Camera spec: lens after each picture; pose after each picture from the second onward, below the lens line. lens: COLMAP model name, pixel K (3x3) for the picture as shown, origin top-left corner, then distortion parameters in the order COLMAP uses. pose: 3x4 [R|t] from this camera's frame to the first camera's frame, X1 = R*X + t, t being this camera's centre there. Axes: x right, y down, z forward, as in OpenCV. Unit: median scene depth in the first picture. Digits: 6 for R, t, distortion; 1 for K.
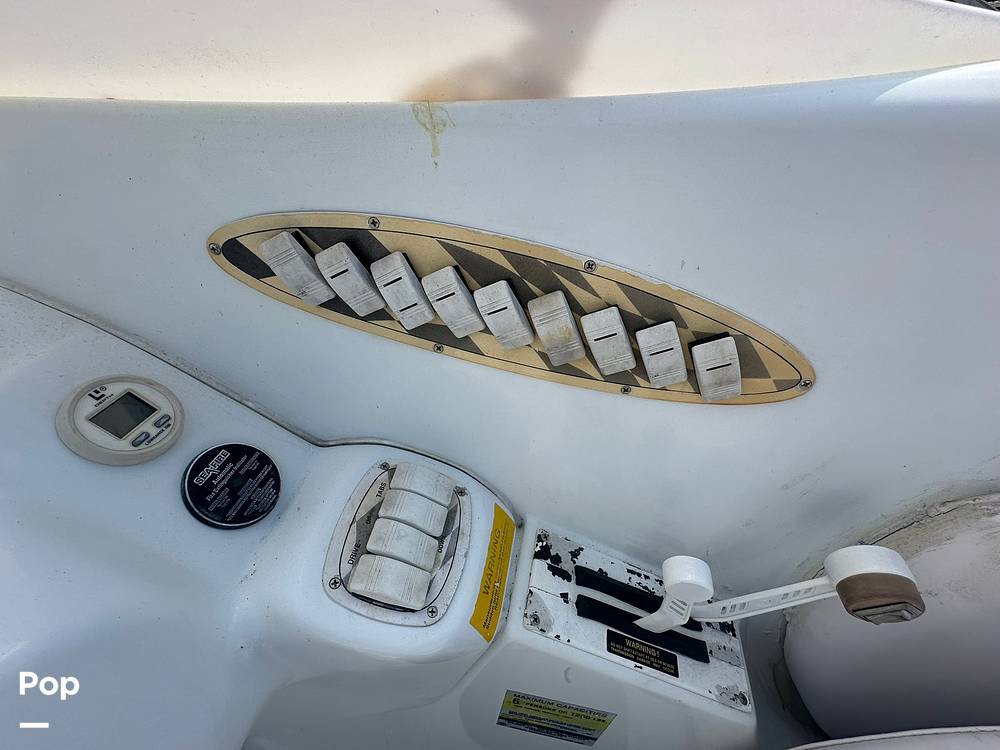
lens RADIAL K [[404.1, 0, 498.9], [0, 404.1, 374.1], [0, 0, 1]] dist [-0.004426, 0.000825]
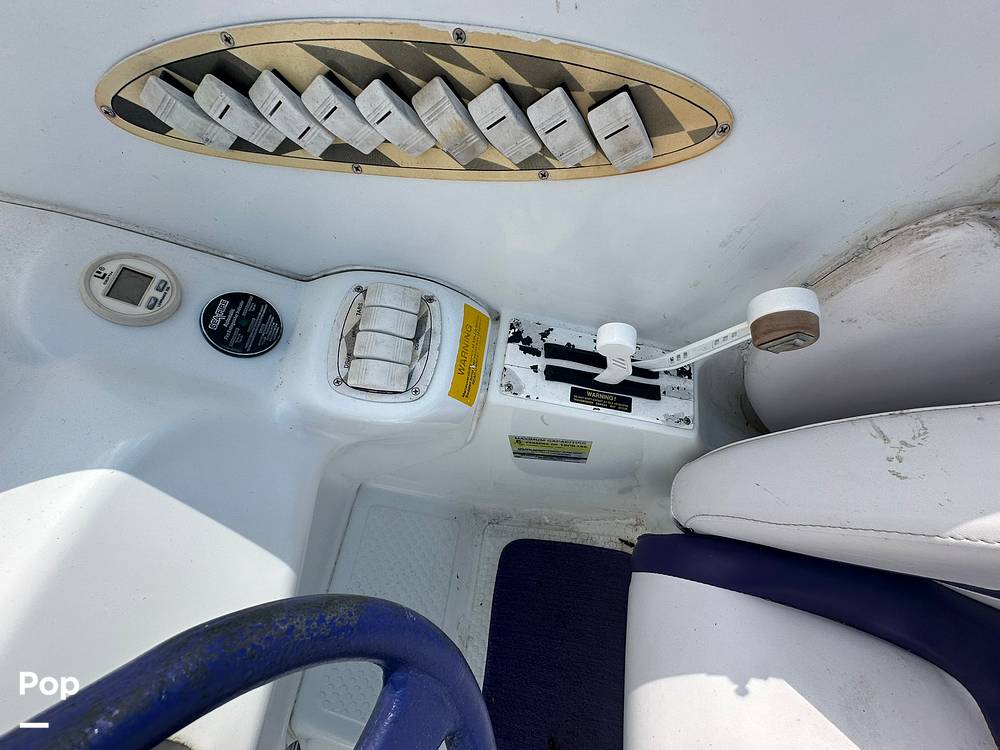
lens RADIAL K [[404.1, 0, 500.4], [0, 404.1, 371.8], [0, 0, 1]] dist [-0.004426, 0.000825]
pose [[0.977175, -0.131842, -0.166571, 0.324288], [0.194009, 0.873273, 0.446940, -0.002012], [0.086536, -0.469055, 0.878919, -0.100999]]
